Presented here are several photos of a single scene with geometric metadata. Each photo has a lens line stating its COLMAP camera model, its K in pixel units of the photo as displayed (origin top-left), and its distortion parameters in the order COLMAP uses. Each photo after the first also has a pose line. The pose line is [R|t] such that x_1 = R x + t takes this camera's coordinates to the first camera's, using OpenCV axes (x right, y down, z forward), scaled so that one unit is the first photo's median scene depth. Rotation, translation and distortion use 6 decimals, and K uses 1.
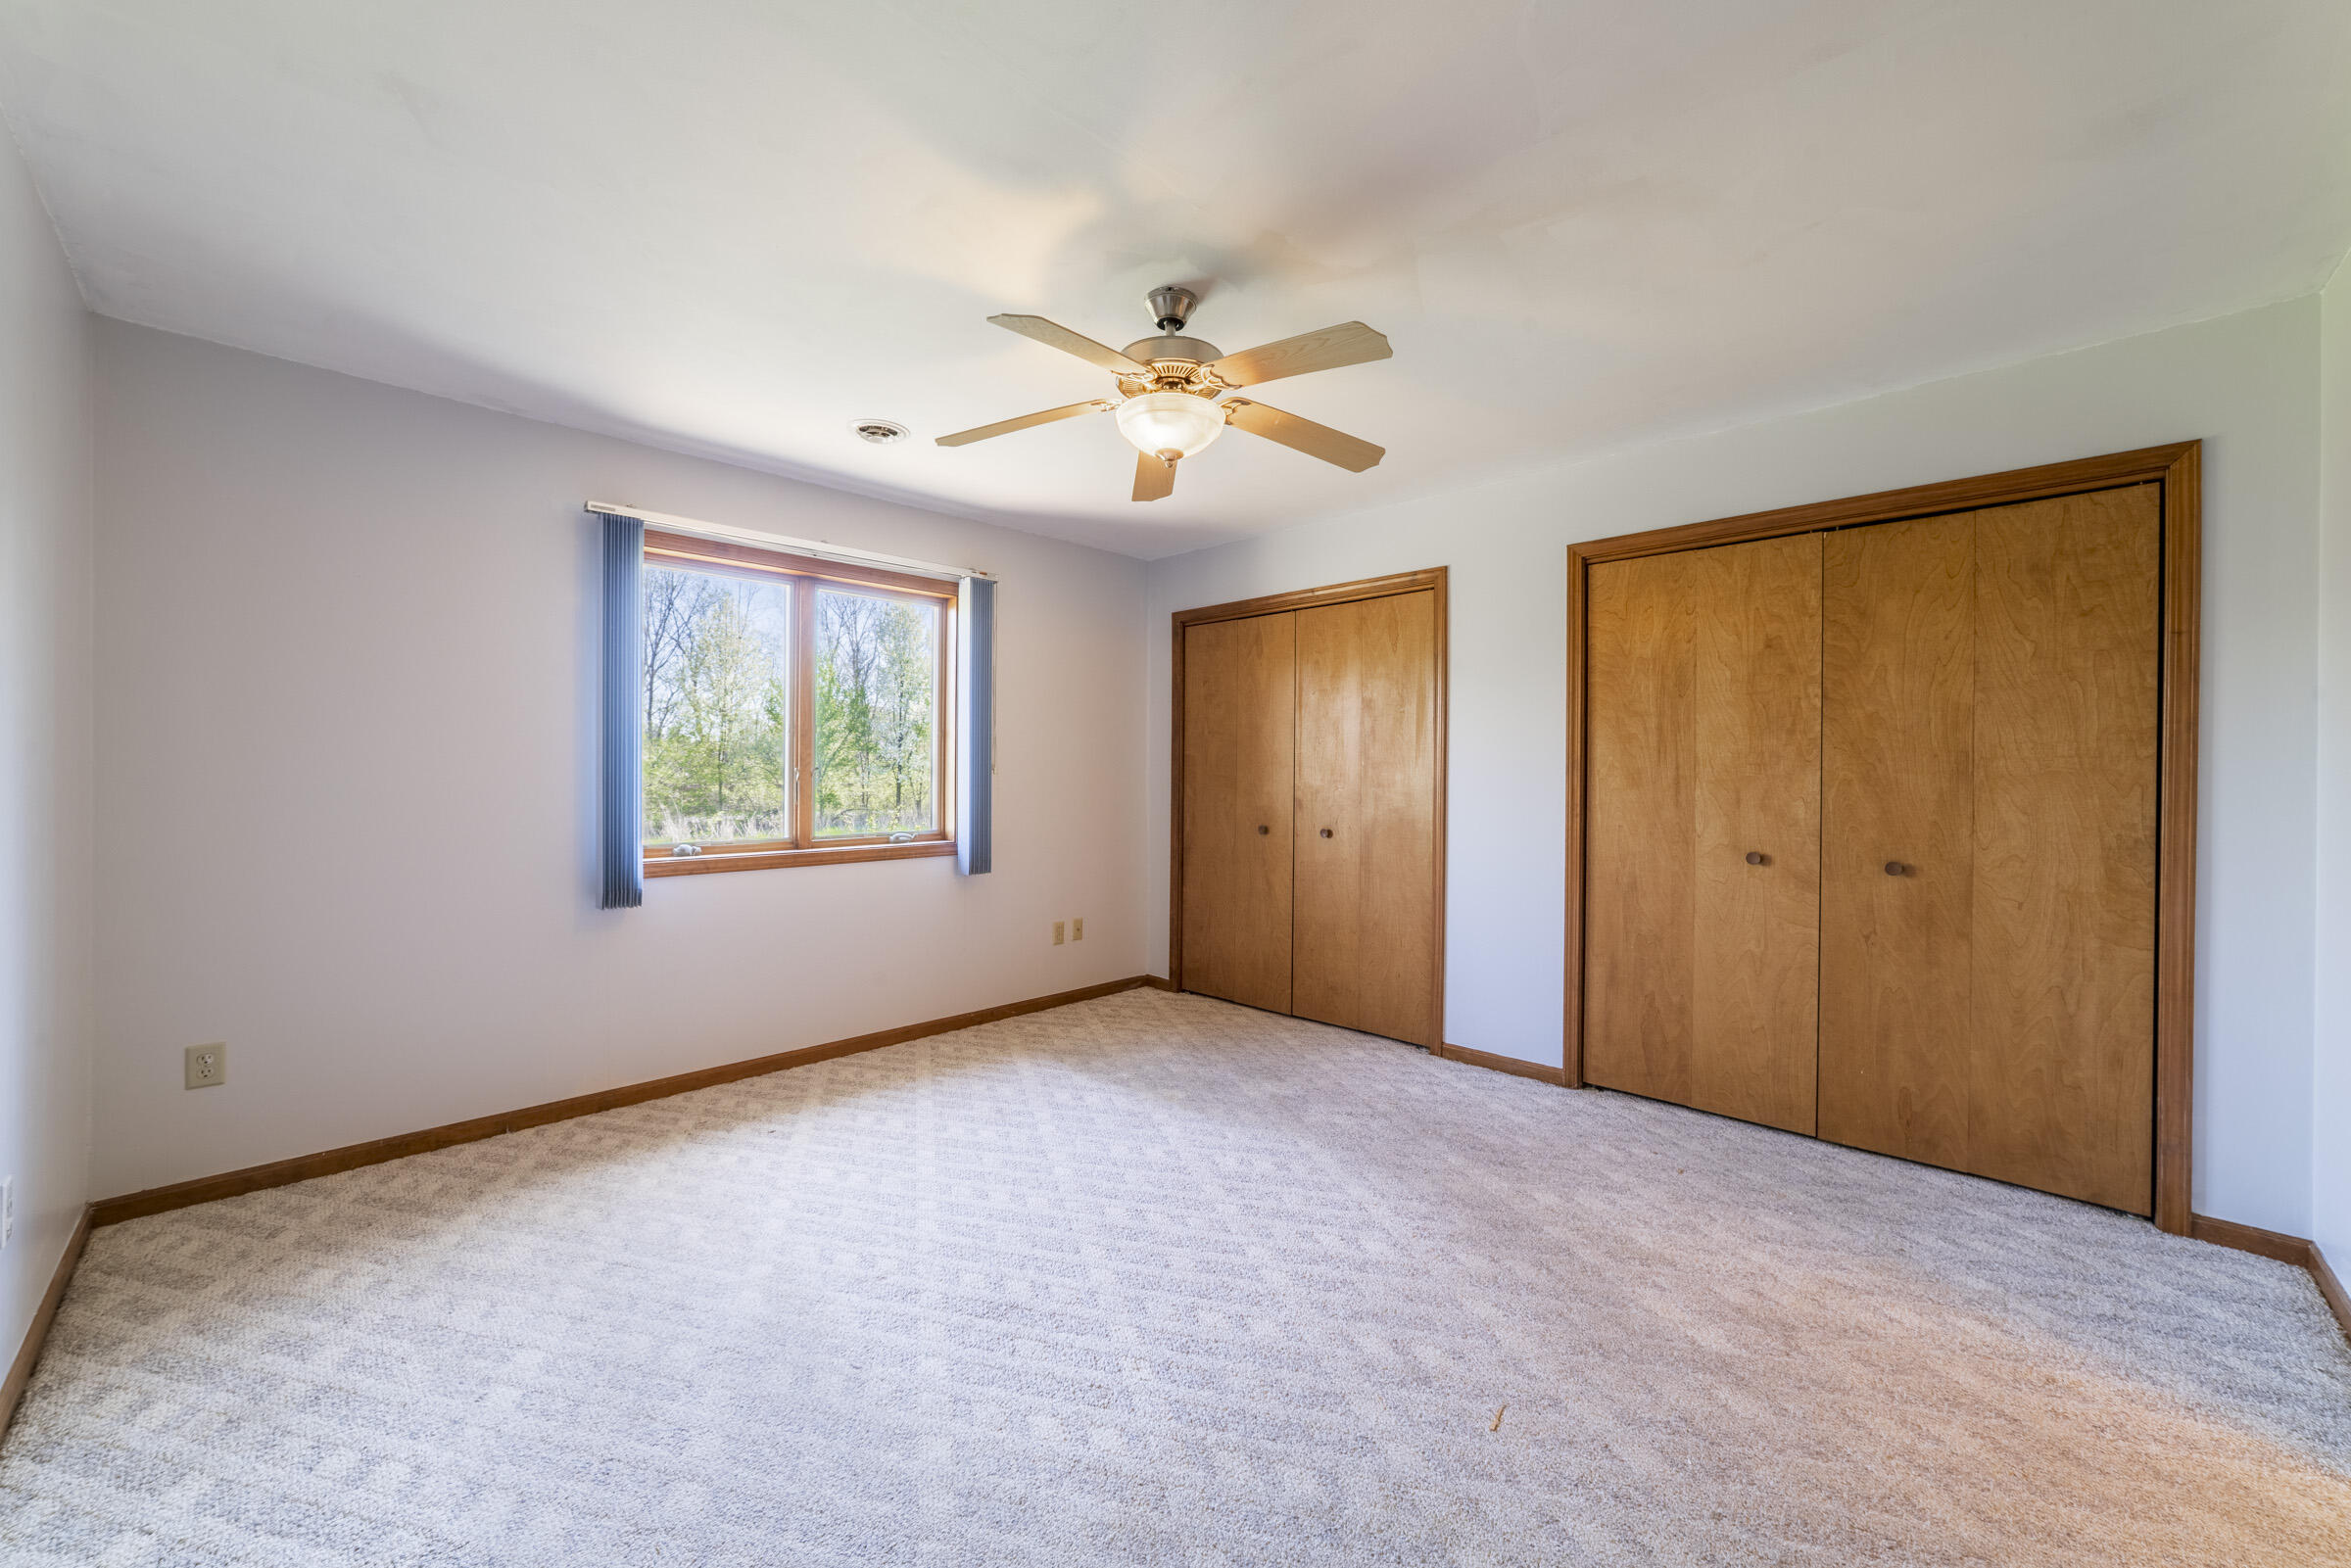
lens RADIAL K [[893.6, 0, 1183.7], [0, 893.6, 787.2], [0, 0, 1]] dist [-0.021986, 0.006799]
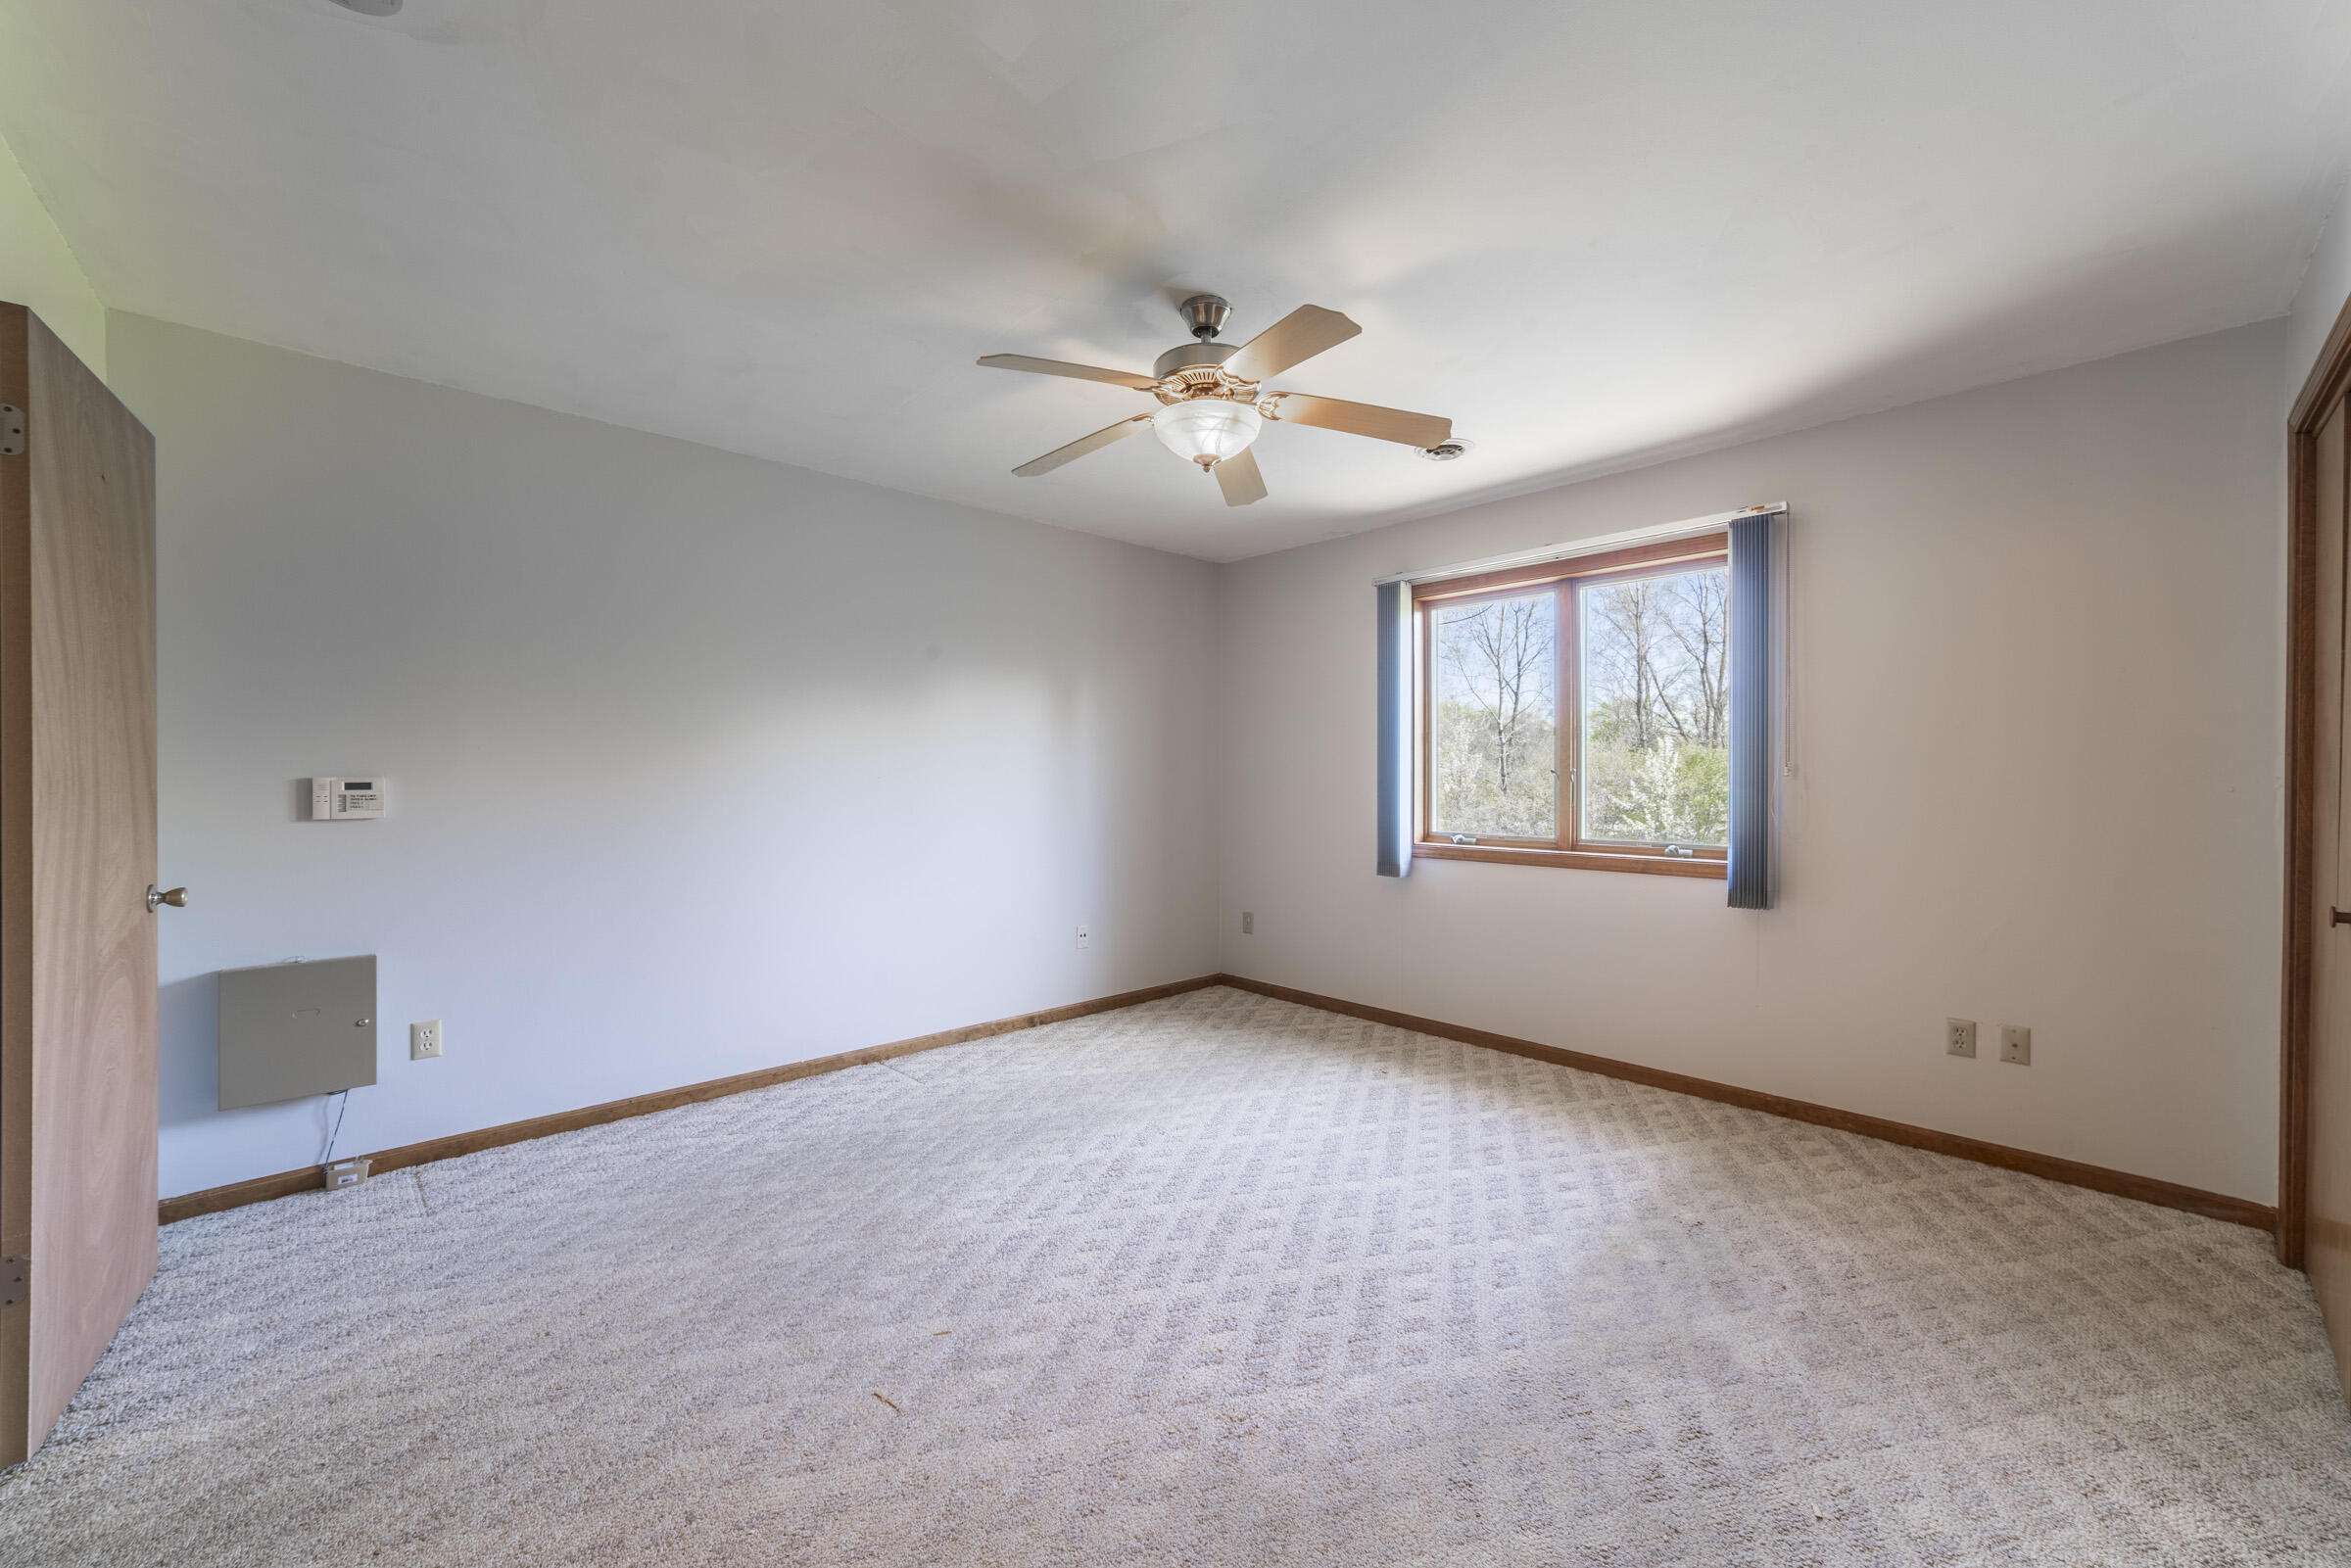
lens RADIAL K [[893.6, 0, 1165.8], [0, 893.6, 782.0], [0, 0, 1]] dist [-0.021986, 0.006799]
pose [[-0.052213, 0.005113, -0.998623, 0.822236], [-0.015776, 0.999858, 0.005944, -0.008973], [0.998511, 0.016065, -0.052125, 0.825758]]
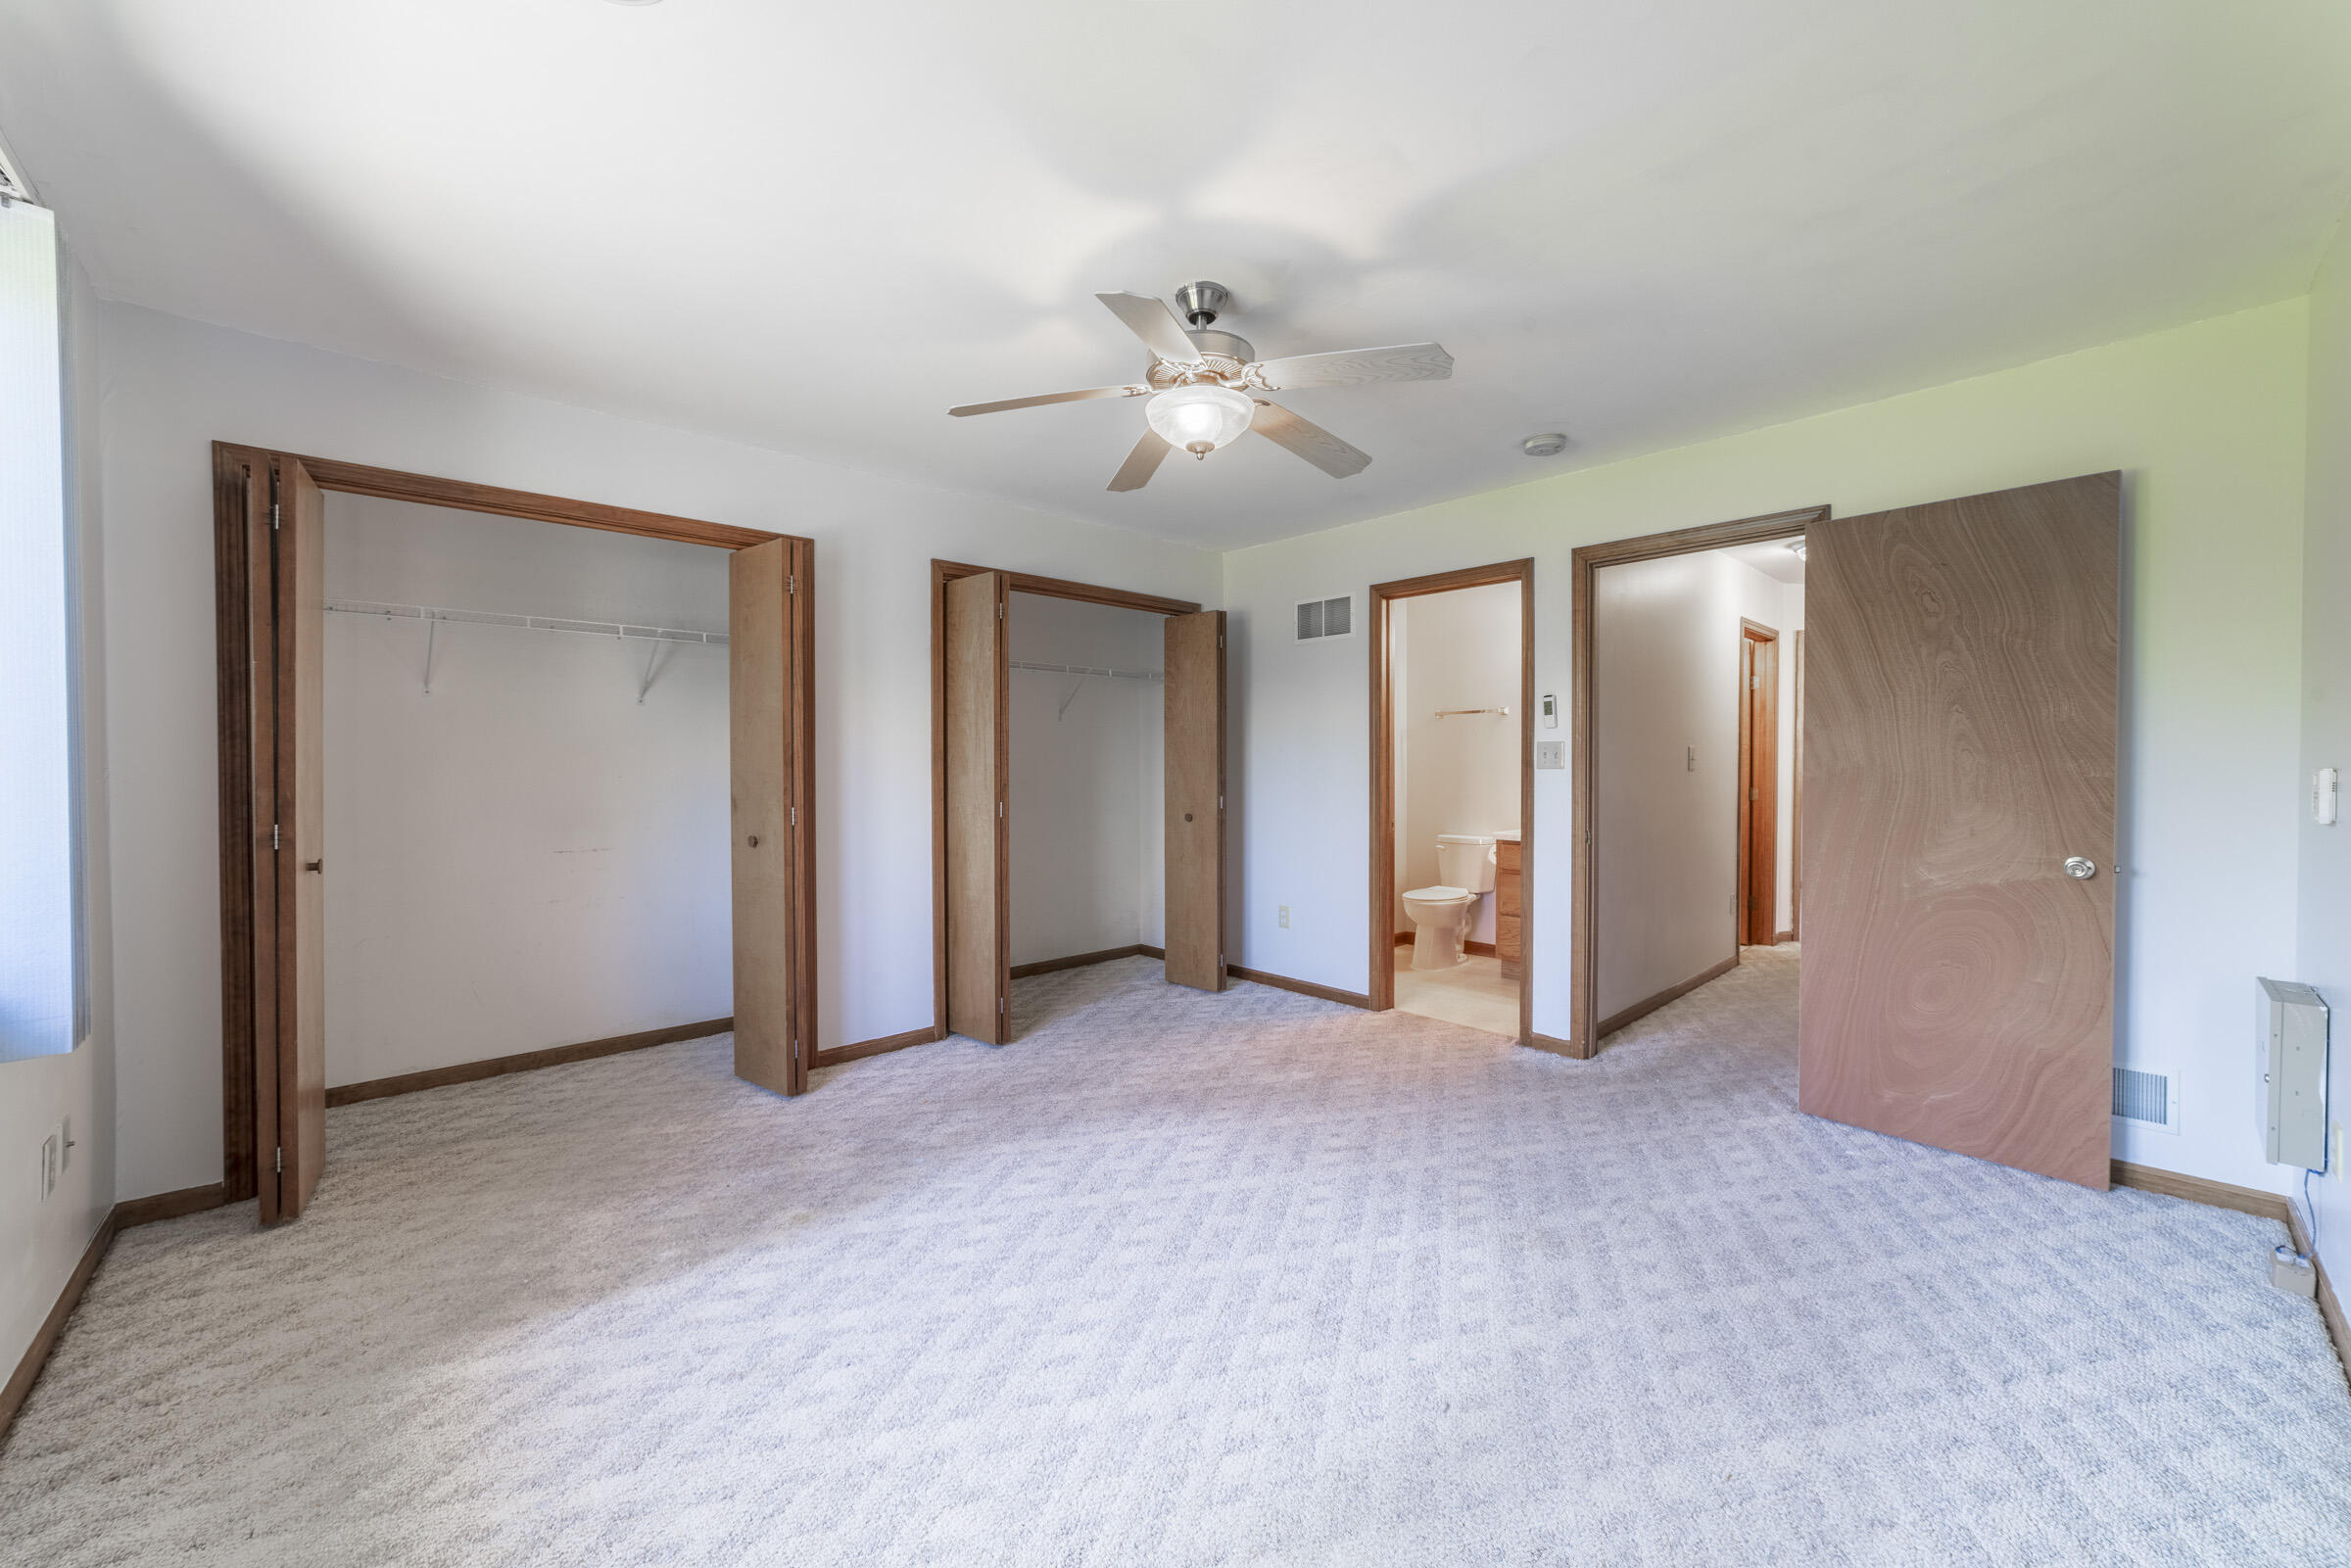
lens RADIAL K [[893.6, 0, 1164.4], [0, 893.6, 787.0], [0, 0, 1]] dist [-0.021986, 0.006799]
pose [[0.056763, -0.029170, 0.997961, -0.845763], [0.016669, 0.999461, 0.028265, -0.014669], [-0.998249, 0.015031, 0.057218, 0.807902]]
